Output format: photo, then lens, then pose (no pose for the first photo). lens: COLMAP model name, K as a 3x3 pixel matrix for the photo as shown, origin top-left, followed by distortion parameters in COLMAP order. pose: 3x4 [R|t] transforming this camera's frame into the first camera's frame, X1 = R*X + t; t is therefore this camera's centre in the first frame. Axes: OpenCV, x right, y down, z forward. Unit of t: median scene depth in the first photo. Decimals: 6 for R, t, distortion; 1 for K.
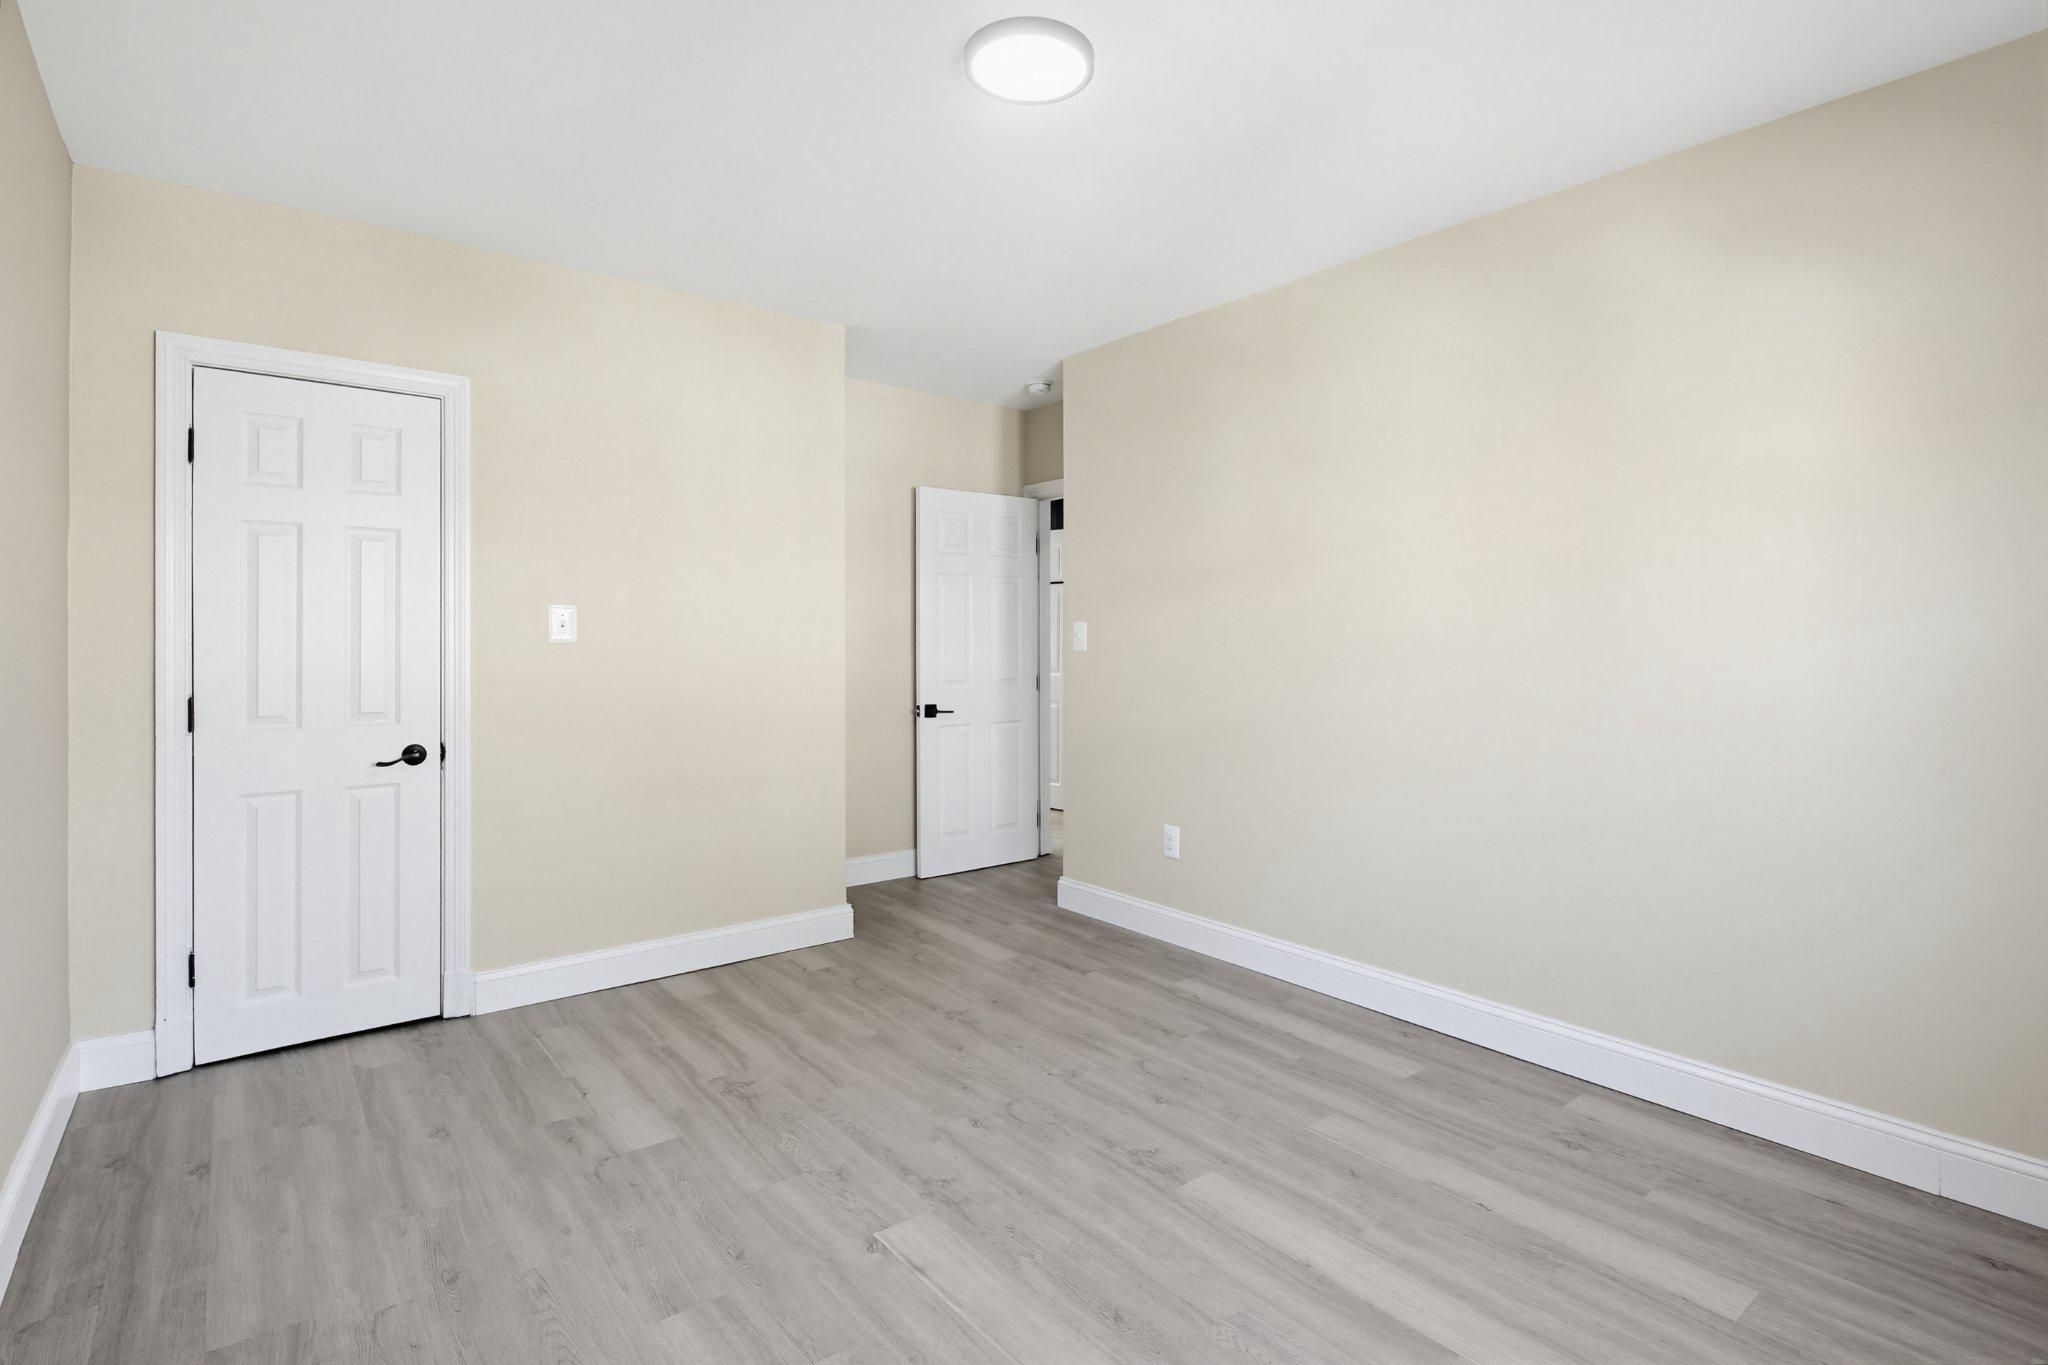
lens RADIAL K [[999.4, 0, 1015.4], [0, 999.4, 659.2], [0, 0, 1]] dist [0.000156, -0.000472]
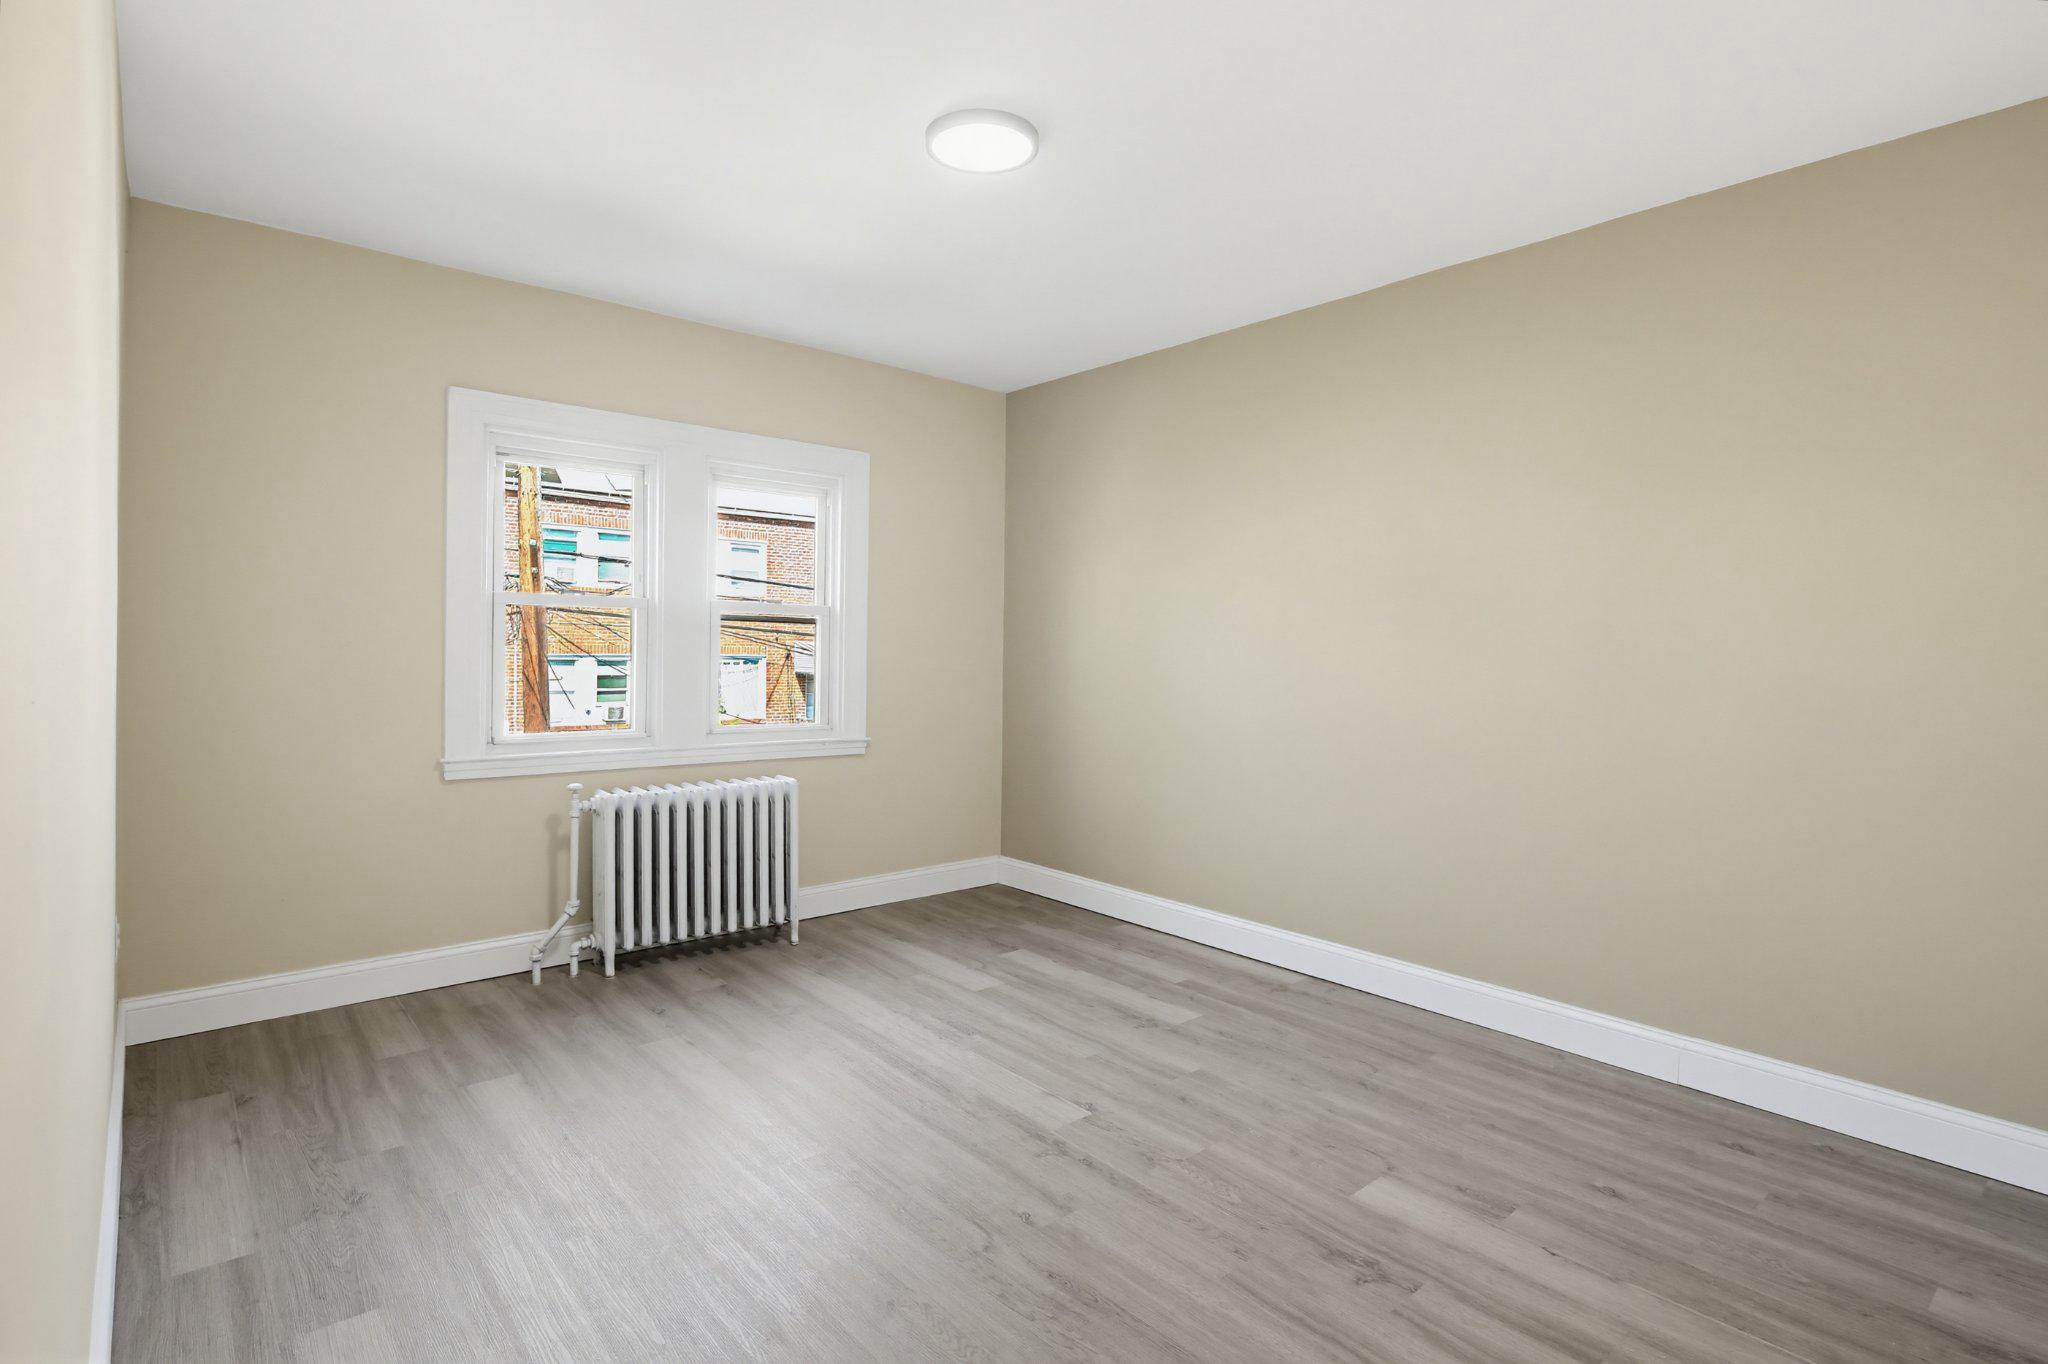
lens RADIAL K [[999.4, 0, 1015.4], [0, 999.4, 658.7], [0, 0, 1]] dist [0.000156, -0.000472]
pose [[-0.999314, -0.015587, -0.033590, 0.006543], [-0.016606, 0.999403, 0.030285, -0.034517], [0.033098, 0.030822, -0.998977, 2.002656]]
